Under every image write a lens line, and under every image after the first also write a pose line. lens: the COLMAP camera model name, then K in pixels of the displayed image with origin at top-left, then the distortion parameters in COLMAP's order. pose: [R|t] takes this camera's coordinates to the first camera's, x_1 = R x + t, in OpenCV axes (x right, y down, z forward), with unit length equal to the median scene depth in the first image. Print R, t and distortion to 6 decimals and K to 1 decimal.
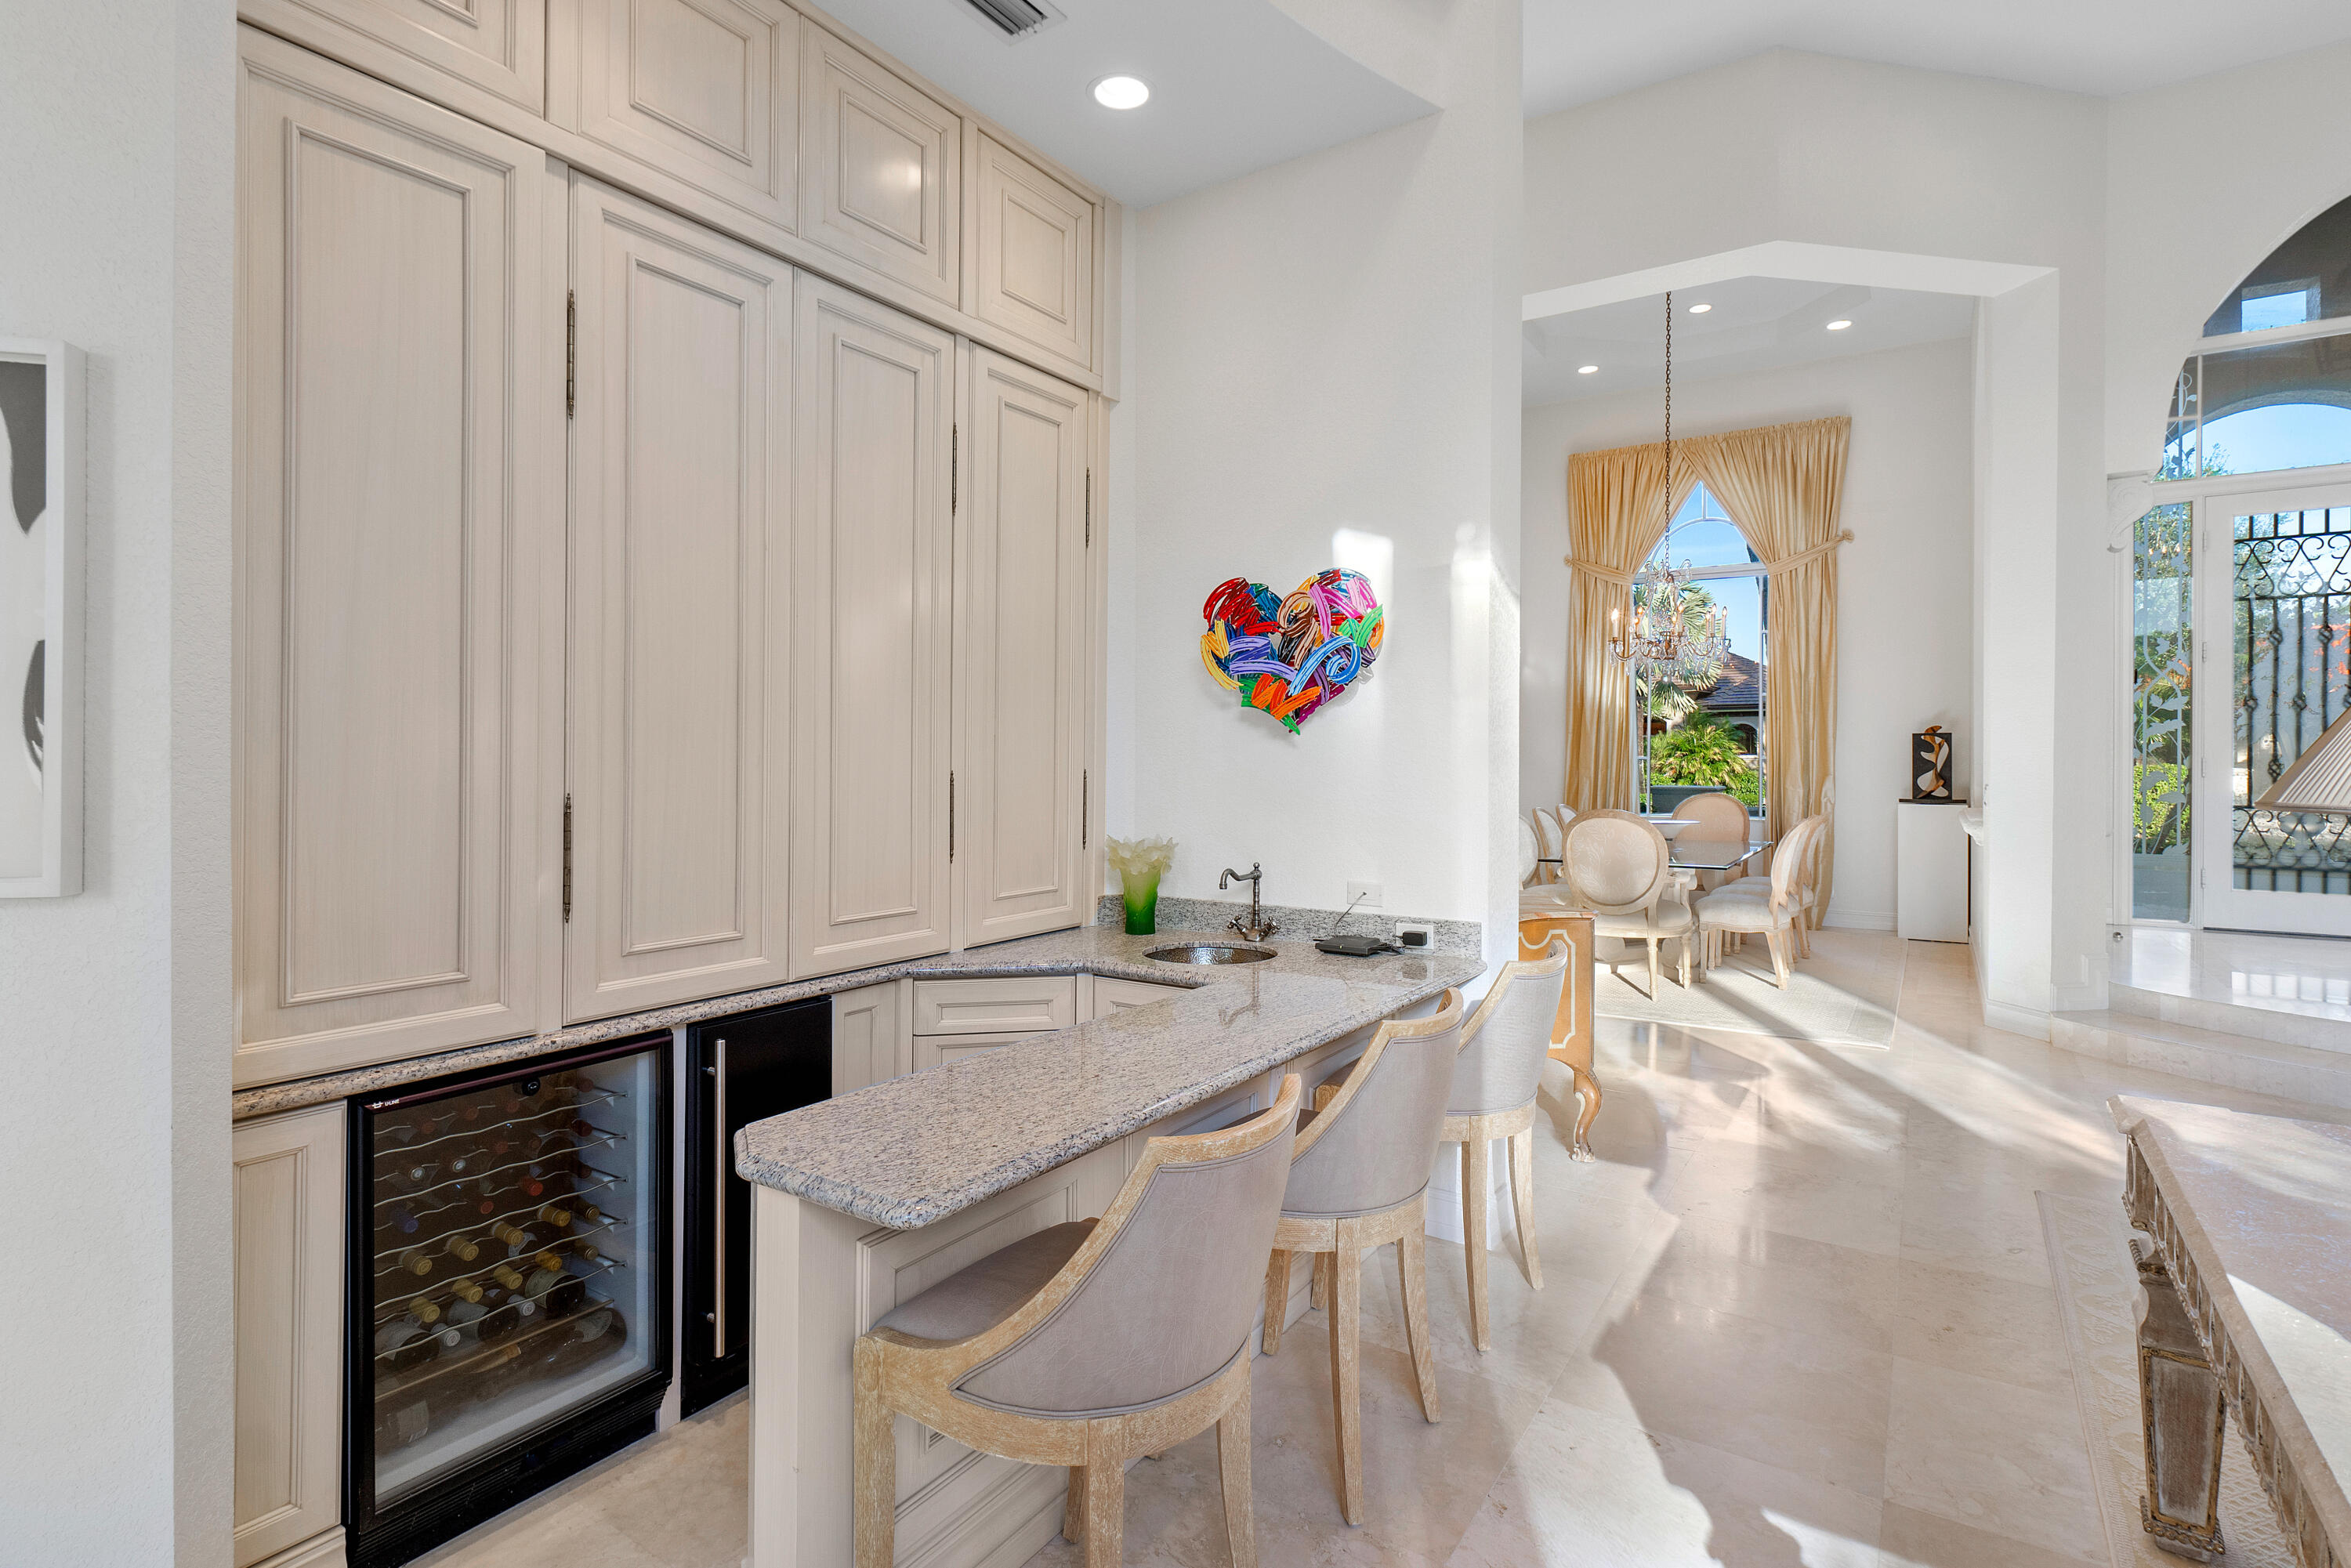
lens RADIAL K [[1196.9, 0, 1178.1], [0, 1196.9, 757.6], [0, 0, 1]] dist [0.004118, 0.000401]
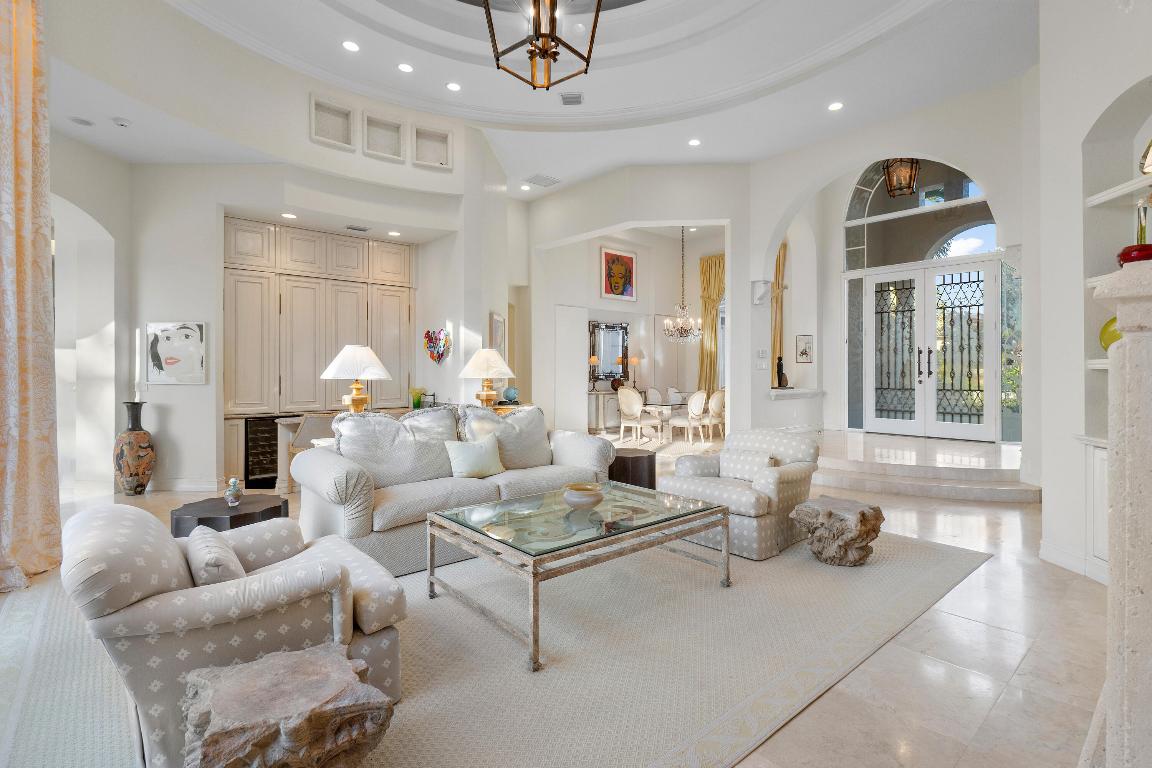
lens RADIAL K [[586.5, 0, 577.3], [0, 586.5, 371.0], [0, 0, 1]] dist [0.004118, 0.000401]
pose [[0.966355, 0.001440, -0.257207, 0.561871], [-0.001364, 0.999999, 0.000474, 0.003017], [0.257207, -0.000107, 0.966356, -0.491085]]
